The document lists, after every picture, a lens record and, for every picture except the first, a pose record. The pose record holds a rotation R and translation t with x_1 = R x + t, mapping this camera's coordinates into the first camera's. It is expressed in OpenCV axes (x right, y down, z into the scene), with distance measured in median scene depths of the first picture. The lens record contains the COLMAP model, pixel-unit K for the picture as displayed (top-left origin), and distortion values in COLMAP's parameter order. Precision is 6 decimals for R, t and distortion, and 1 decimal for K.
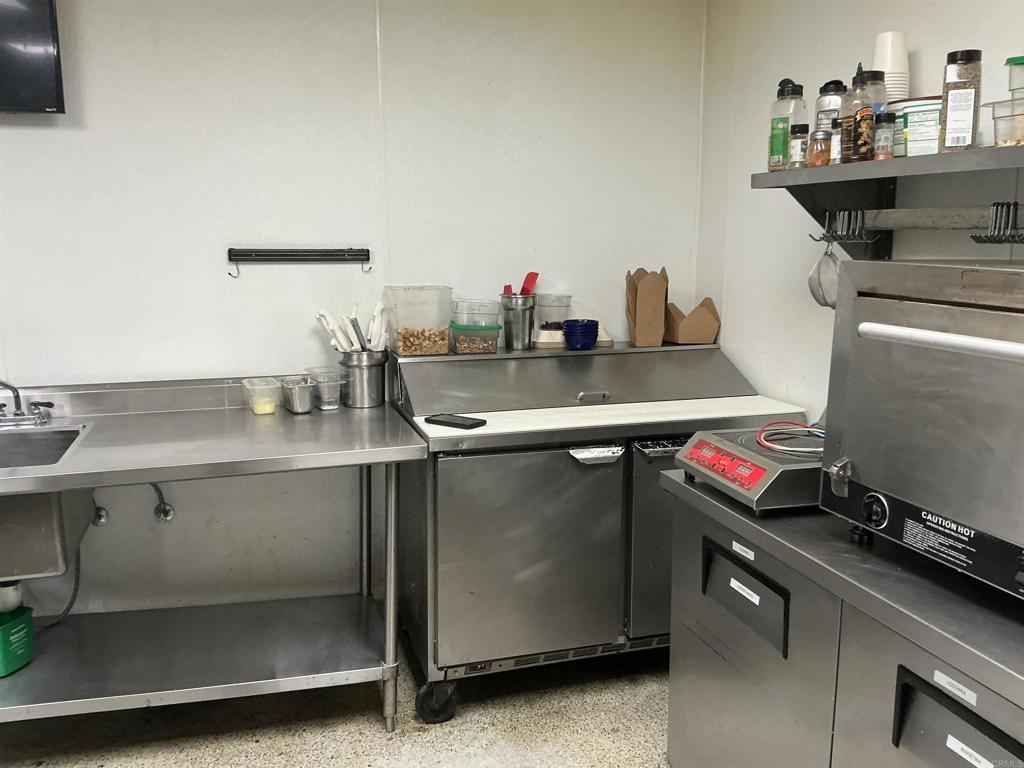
lens RADIAL K [[834.0, 0, 511.4], [0, 834.0, 379.3], [0, 0, 1]] dist [0.087105, -0.176980]
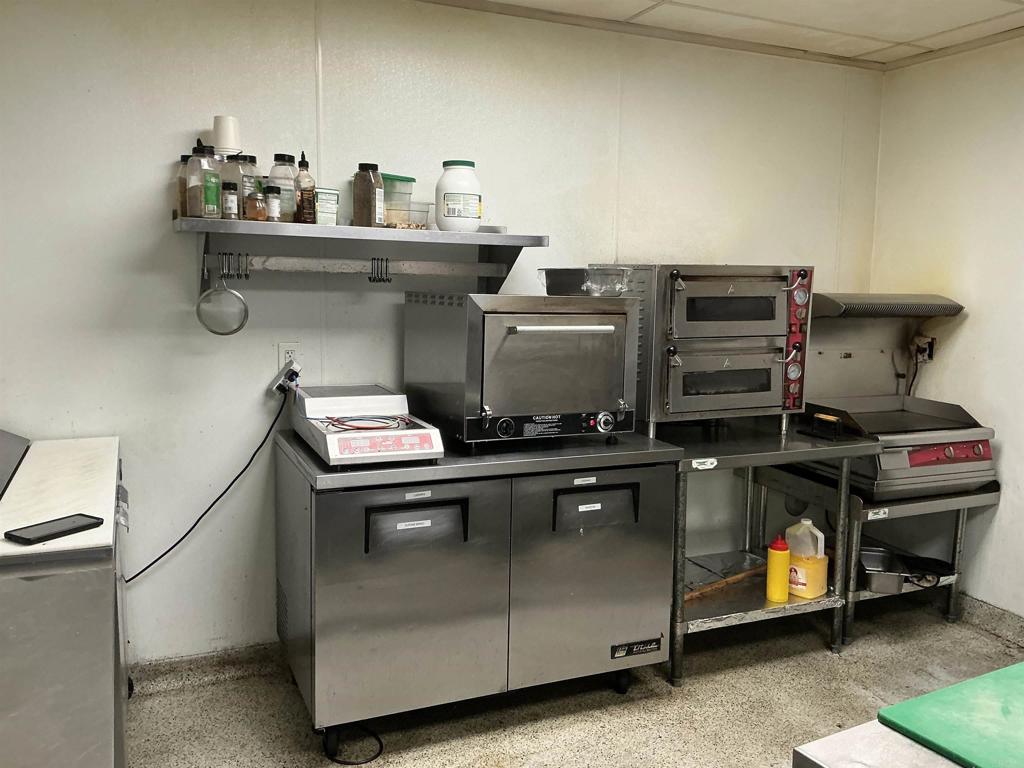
lens RADIAL K [[834.0, 0, 512.6], [0, 834.0, 385.6], [0, 0, 1]] dist [0.087105, -0.176980]
pose [[-0.120998, -0.137240, 0.983120, -1.125829], [0.141021, 0.977975, 0.153878, -0.179246], [-0.982585, 0.157259, -0.098980, 0.936725]]
